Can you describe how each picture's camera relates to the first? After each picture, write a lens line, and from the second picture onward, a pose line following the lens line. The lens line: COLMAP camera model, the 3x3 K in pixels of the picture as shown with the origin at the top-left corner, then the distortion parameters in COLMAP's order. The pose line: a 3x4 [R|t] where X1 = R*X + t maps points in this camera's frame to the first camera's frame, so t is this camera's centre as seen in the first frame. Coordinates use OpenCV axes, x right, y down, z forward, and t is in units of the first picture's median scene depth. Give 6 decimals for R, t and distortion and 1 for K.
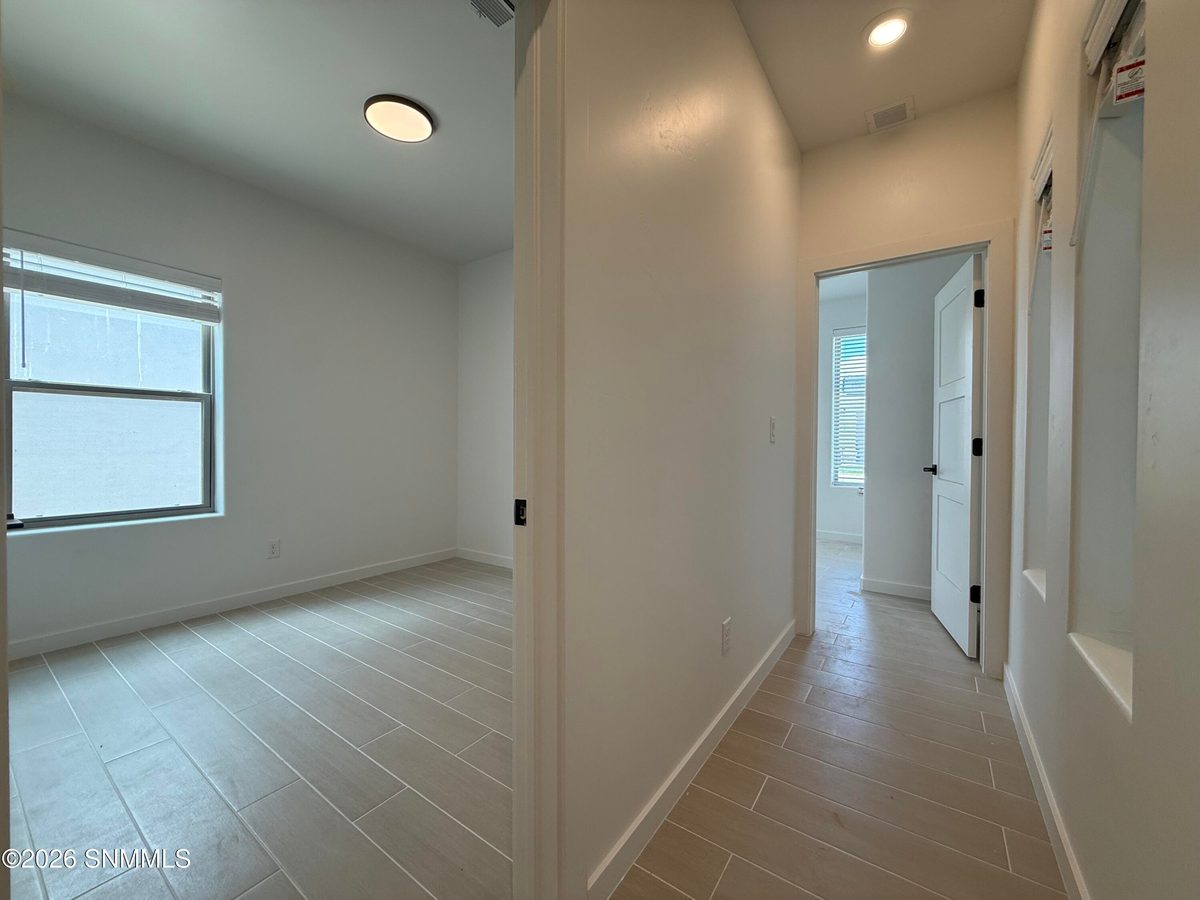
lens RADIAL K [[479.3, 0, 602.9], [0, 479.3, 445.4], [0, 0, 1]] dist [0.001409, 0.000776]
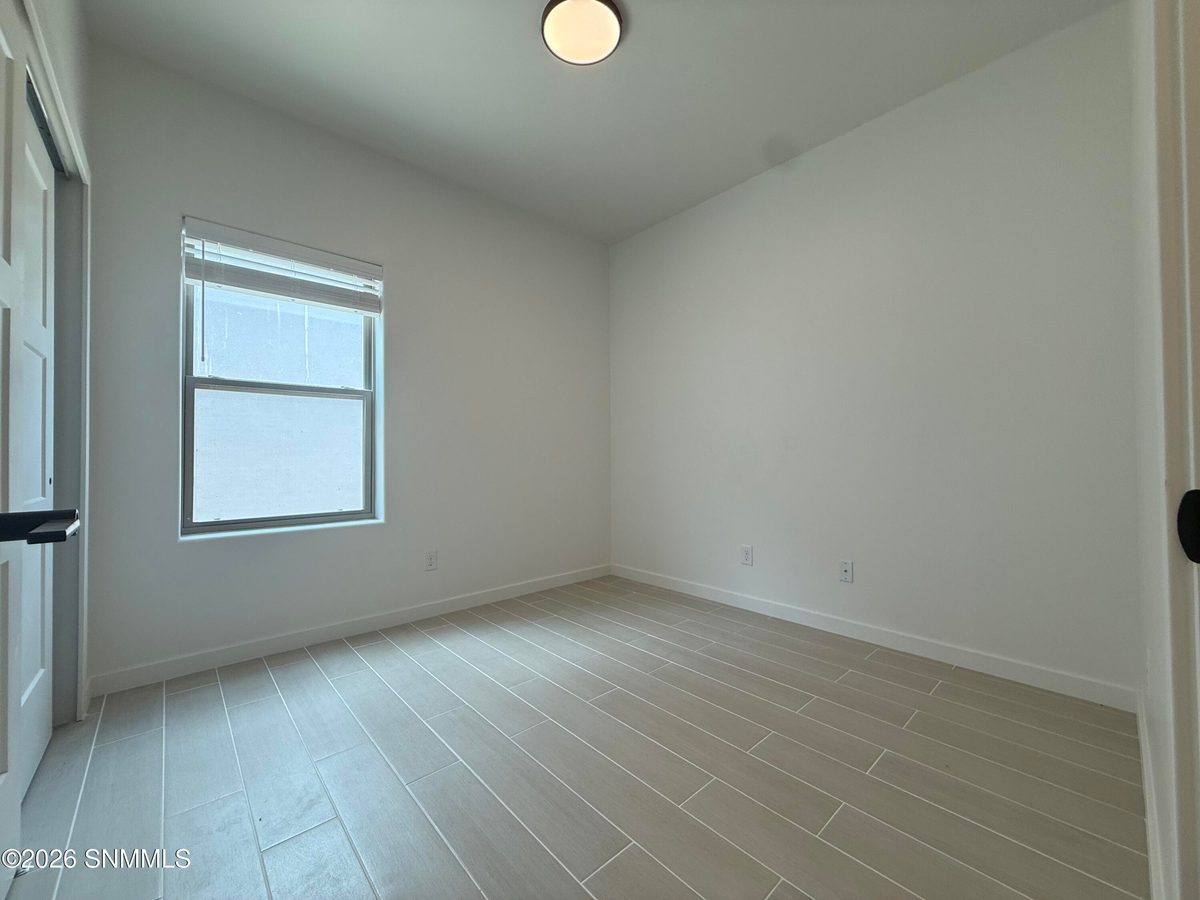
lens RADIAL K [[479.3, 0, 606.8], [0, 479.3, 447.8], [0, 0, 1]] dist [0.001409, 0.000776]
pose [[0.977575, -0.013732, -0.210138, -0.210823], [0.009203, 0.999704, -0.022516, 0.033126], [0.210385, 0.020078, 0.977412, 0.225617]]
